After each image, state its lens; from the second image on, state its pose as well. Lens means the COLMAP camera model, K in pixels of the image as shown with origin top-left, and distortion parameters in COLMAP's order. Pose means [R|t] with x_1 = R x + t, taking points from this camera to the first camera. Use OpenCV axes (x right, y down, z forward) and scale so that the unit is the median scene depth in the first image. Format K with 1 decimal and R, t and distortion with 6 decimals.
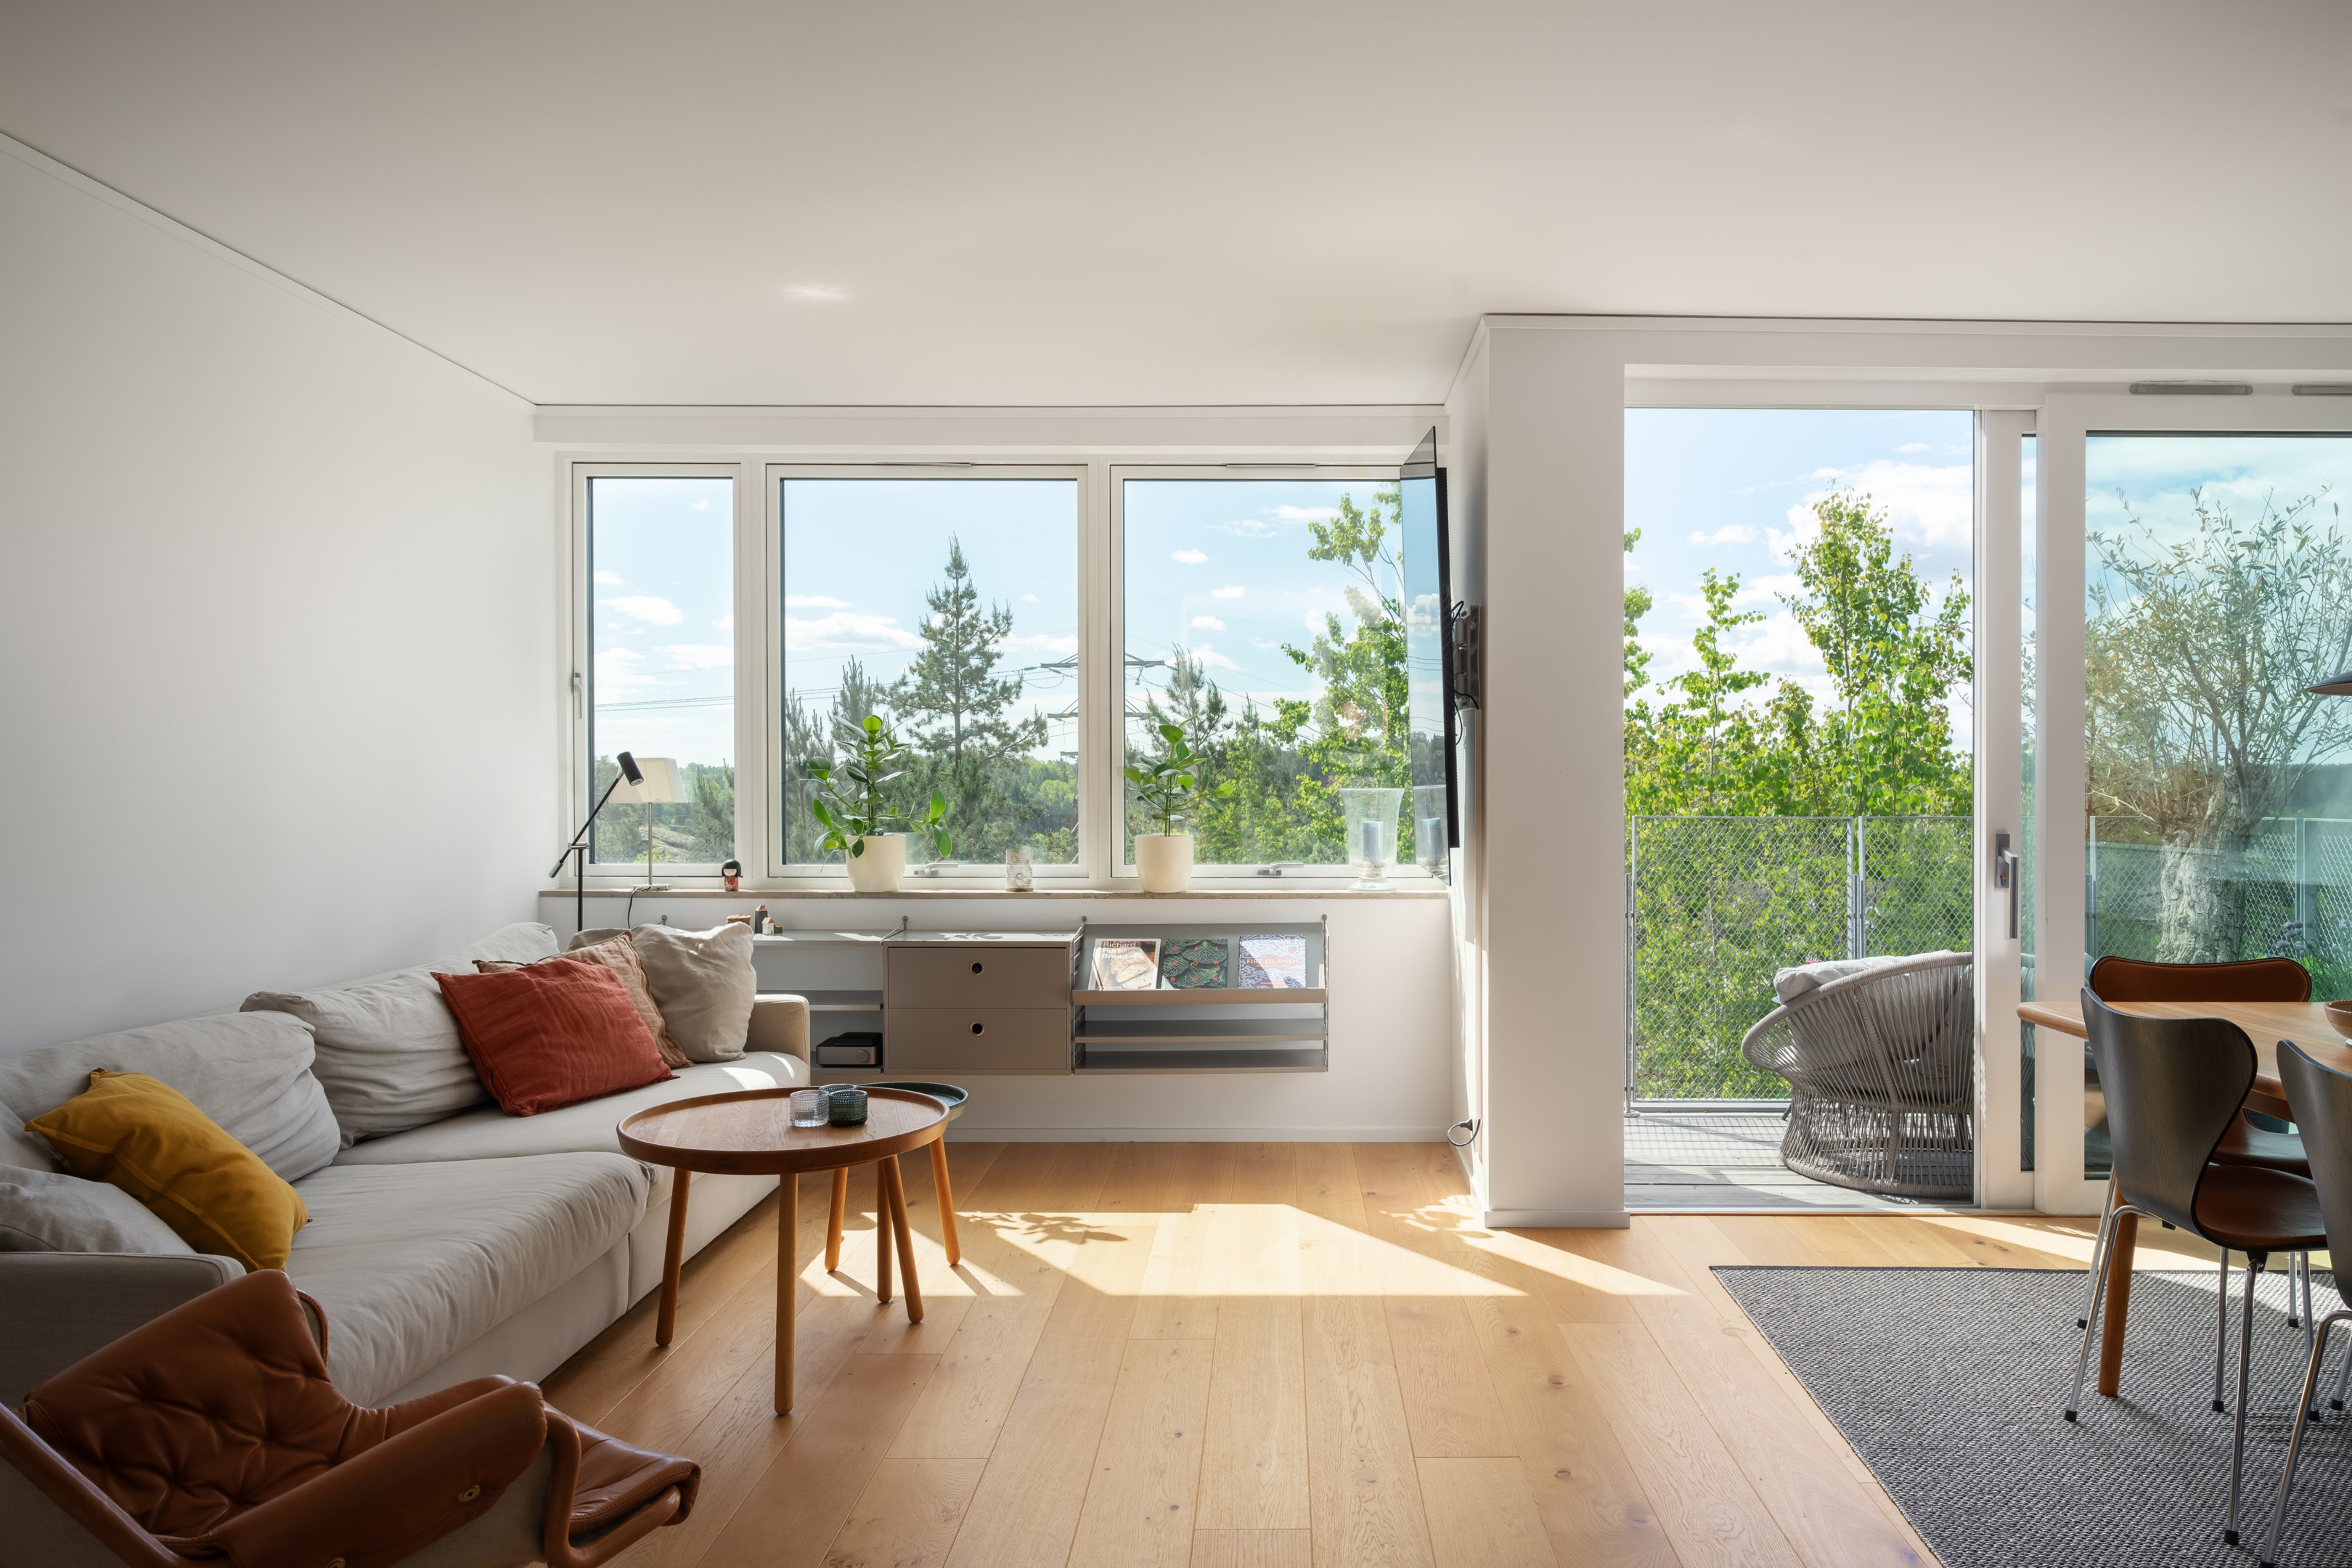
lens RADIAL K [[1549.5, 0, 1269.6], [0, 1549.5, 793.1], [0, 0, 1]] dist [-0.001725, -0.001303]
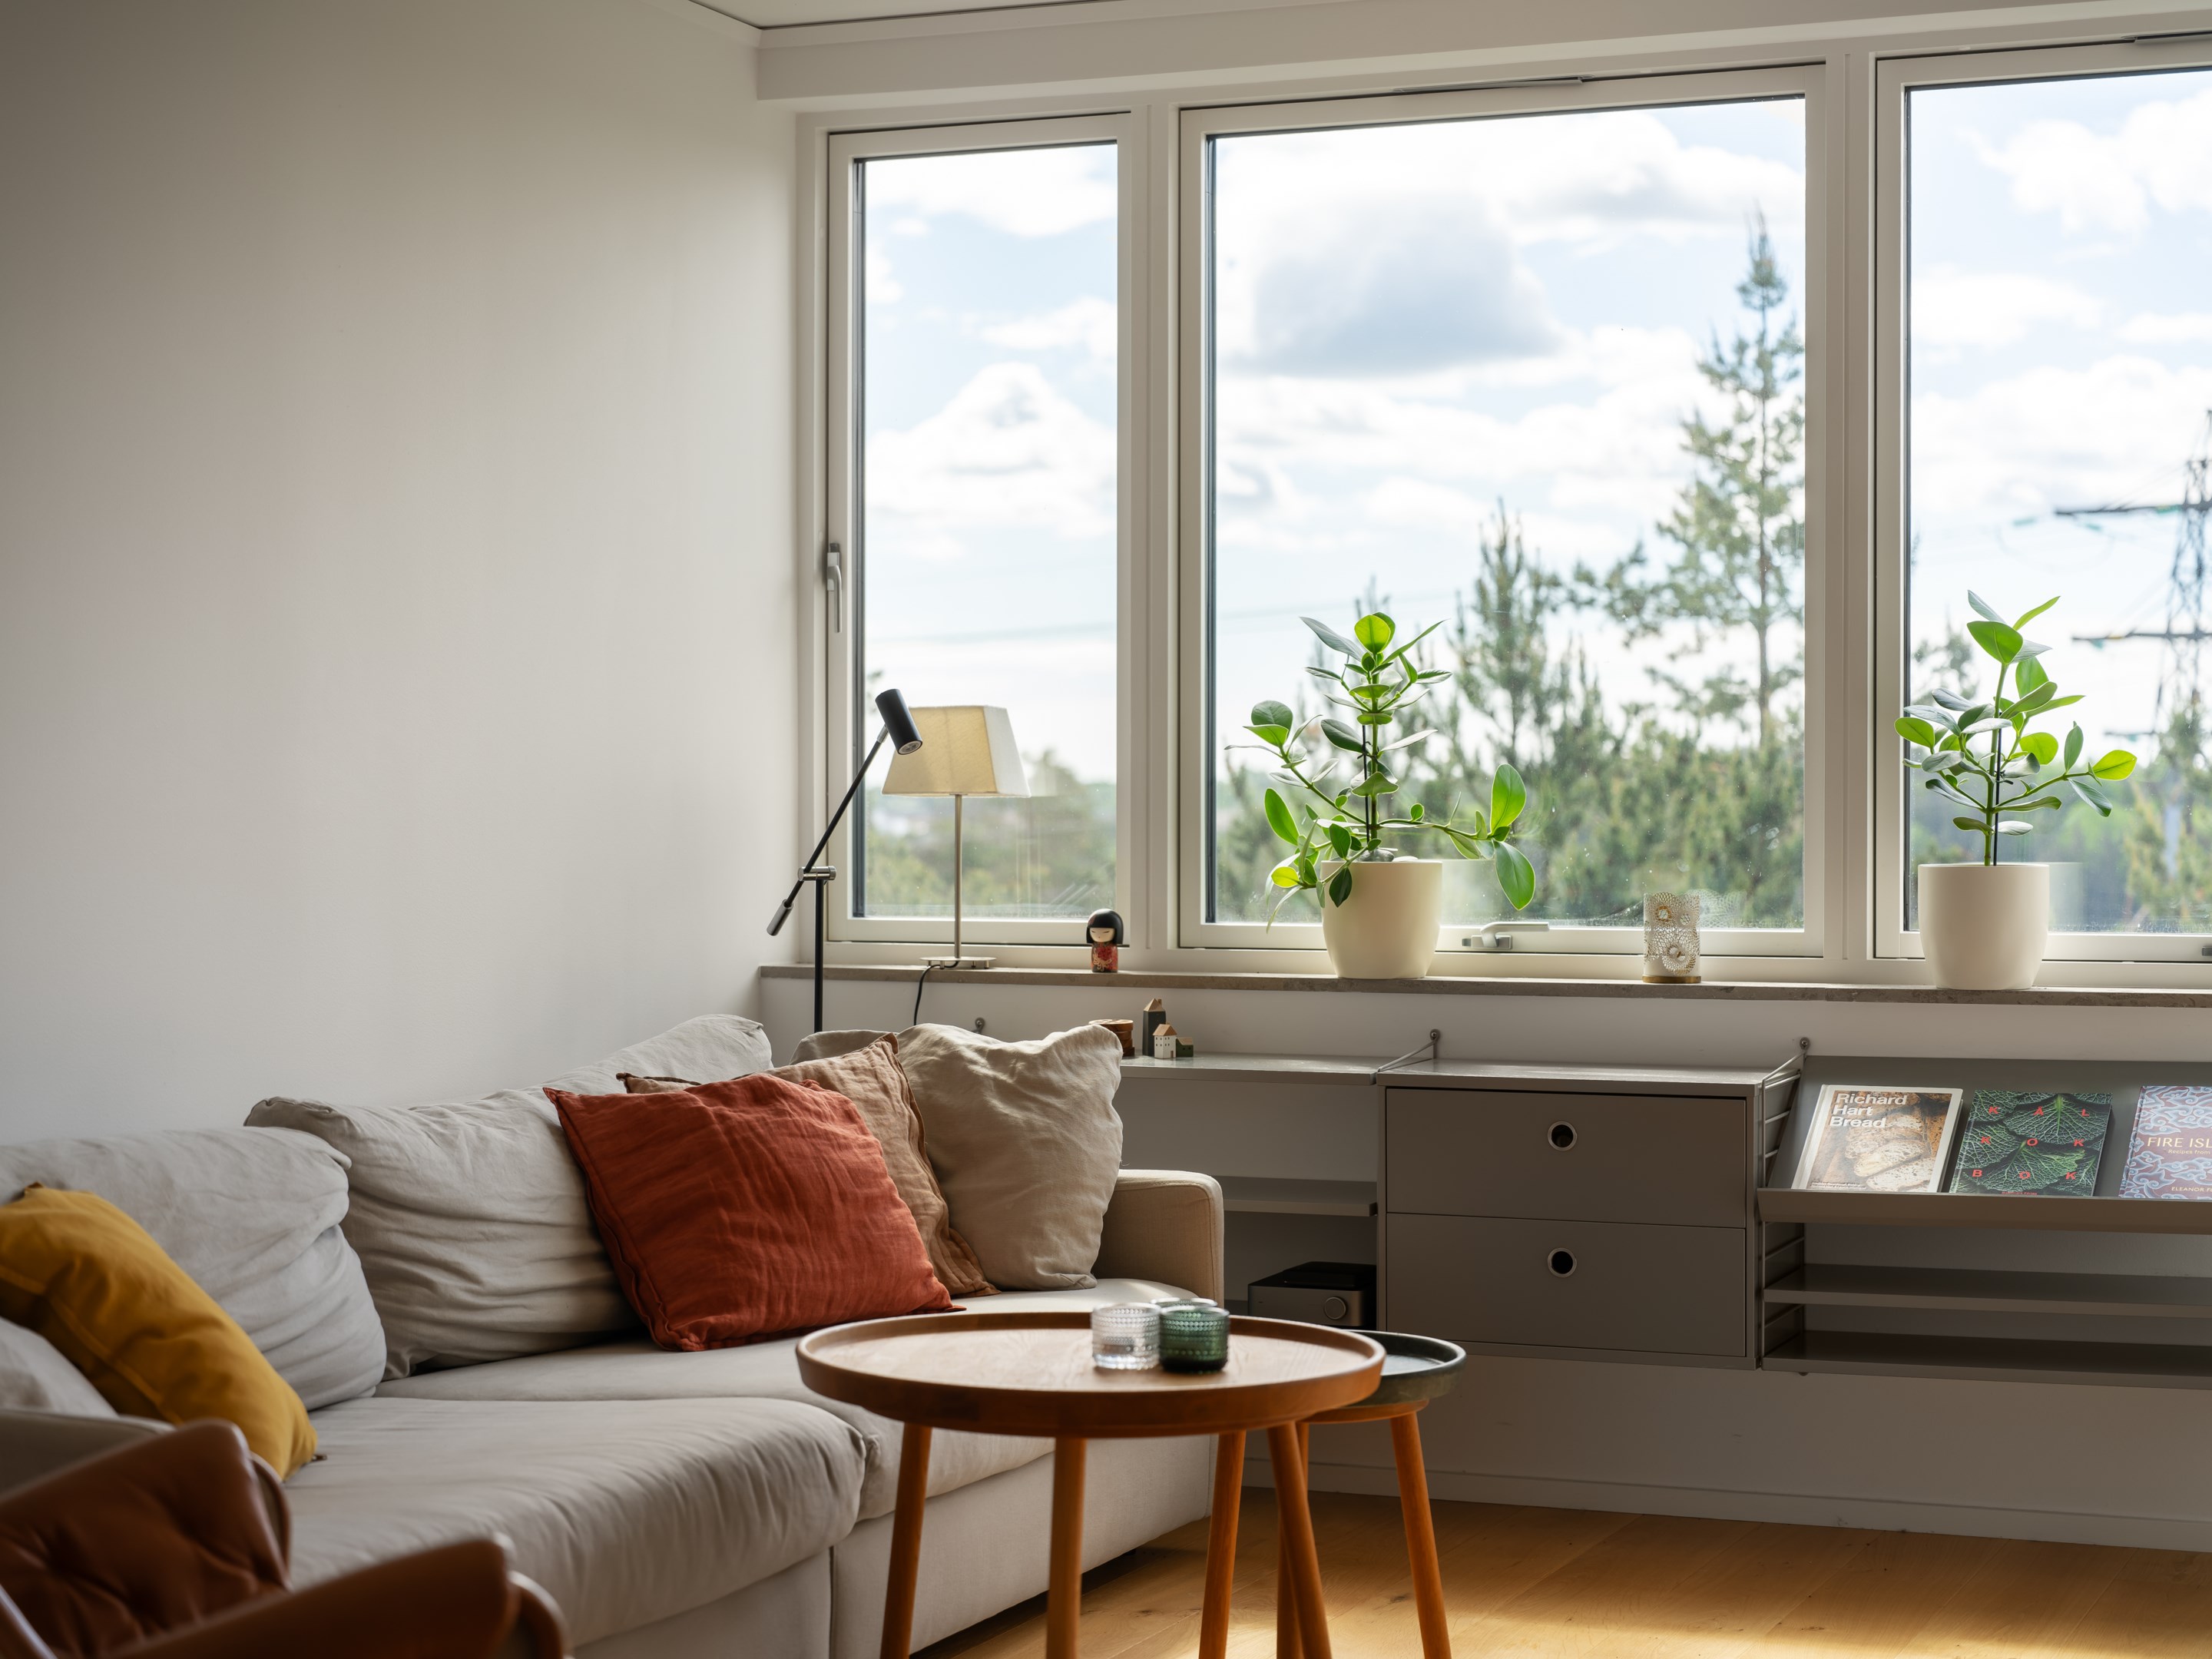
lens RADIAL K [[4072.1, 0, 1106.0], [0, 4072.1, 829.5], [0, 0, 1]] dist [-0.059102, 0.067051]
pose [[0.916548, 0.000331, -0.399926, 0.195830], [-0.003397, 0.999970, -0.006958, 0.029793], [0.399911, 0.007736, 0.916521, -0.219163]]
